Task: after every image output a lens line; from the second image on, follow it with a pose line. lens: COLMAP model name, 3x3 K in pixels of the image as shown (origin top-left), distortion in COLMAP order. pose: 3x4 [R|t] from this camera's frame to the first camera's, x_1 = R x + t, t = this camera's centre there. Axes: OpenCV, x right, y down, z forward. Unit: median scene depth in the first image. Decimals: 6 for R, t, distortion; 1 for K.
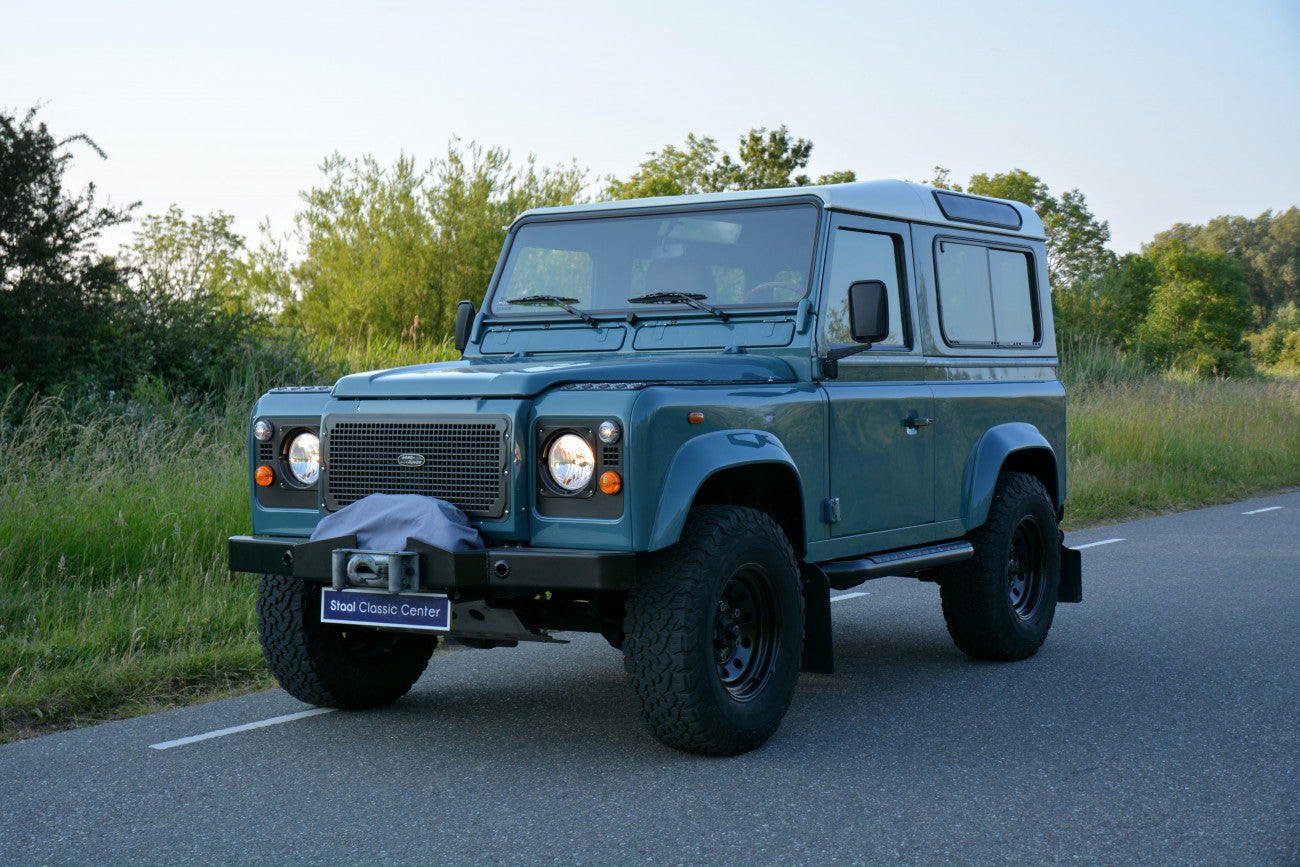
lens RADIAL K [[1872.1, 0, 655.1], [0, 1872.1, 426.9], [0, 0, 1]] dist [0.146966, 0.000000]
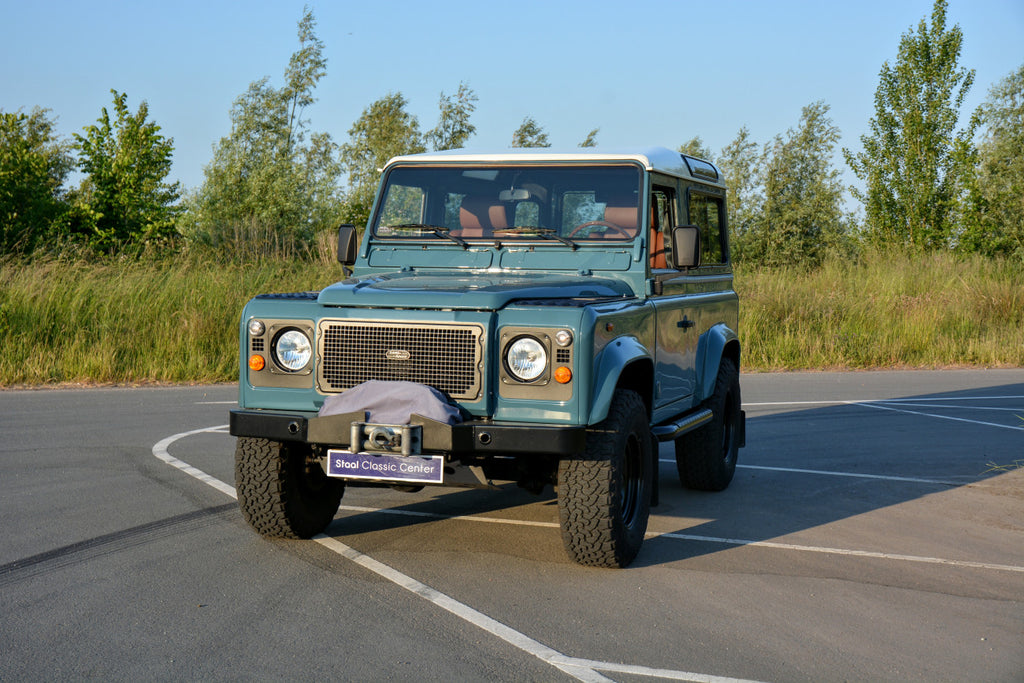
lens RADIAL K [[1474.6, 0, 512.5], [0, 1474.6, 329.6], [0, 0, 1]] dist [0.146966, 0.000000]
pose [[0.970227, 0.013942, 0.241795, -0.294647], [-0.020608, 0.999474, 0.025059, -0.027387], [-0.241318, -0.029296, 0.970004, -0.036782]]
